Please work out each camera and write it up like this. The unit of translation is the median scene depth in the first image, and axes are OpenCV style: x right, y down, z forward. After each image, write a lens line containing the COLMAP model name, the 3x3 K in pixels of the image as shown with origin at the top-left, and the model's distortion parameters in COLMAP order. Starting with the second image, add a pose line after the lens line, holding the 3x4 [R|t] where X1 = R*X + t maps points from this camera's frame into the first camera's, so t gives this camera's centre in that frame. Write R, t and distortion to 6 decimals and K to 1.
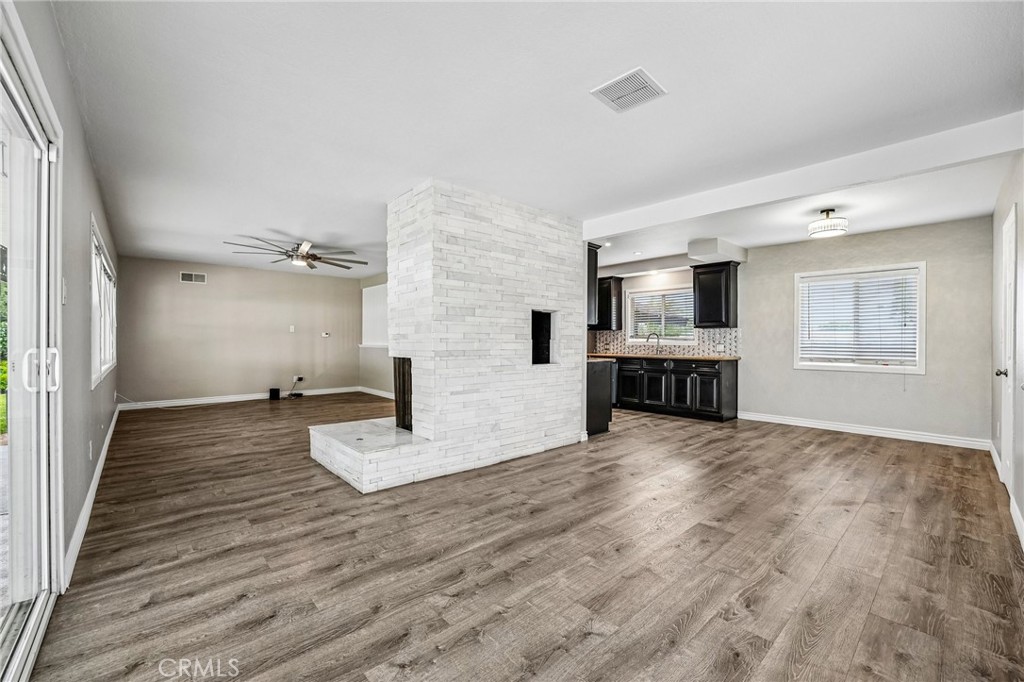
lens RADIAL K [[410.9, 0, 512.0], [0, 410.9, 341.0], [0, 0, 1]] dist [-0.038128, -0.000006]
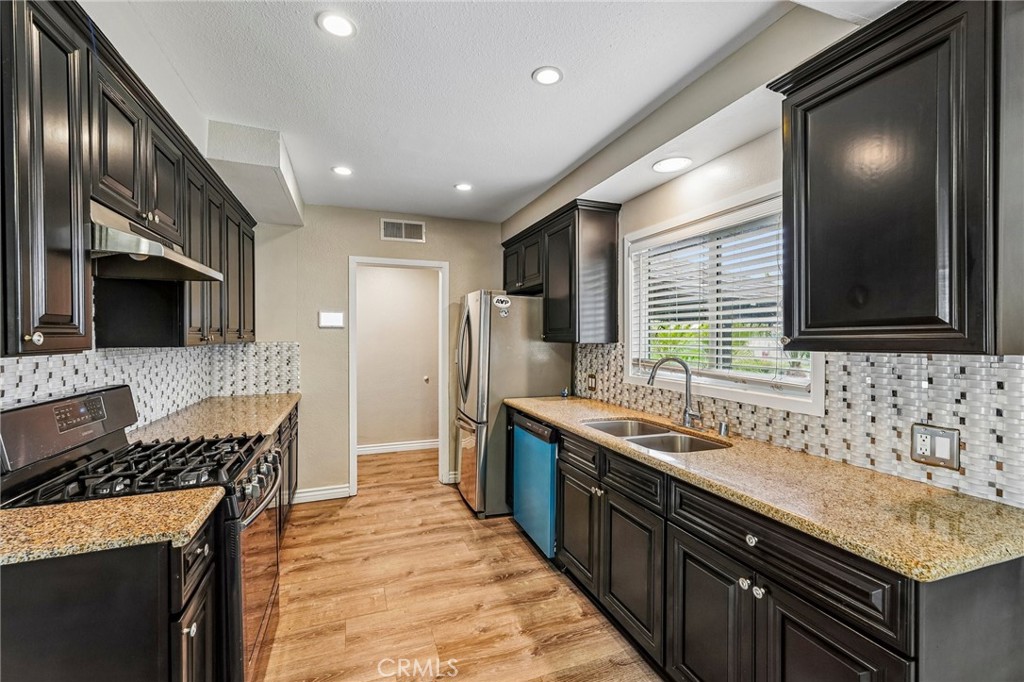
lens RADIAL K [[428.5, 0, 512.0], [0, 428.5, 341.0], [0, 0, 1]] dist [-0.000119, -0.000045]
pose [[0.930416, 0.003785, -0.366486, 0.324972], [-0.000740, 0.999964, 0.008449, -0.032121], [0.366505, -0.007590, 0.930385, 0.595722]]
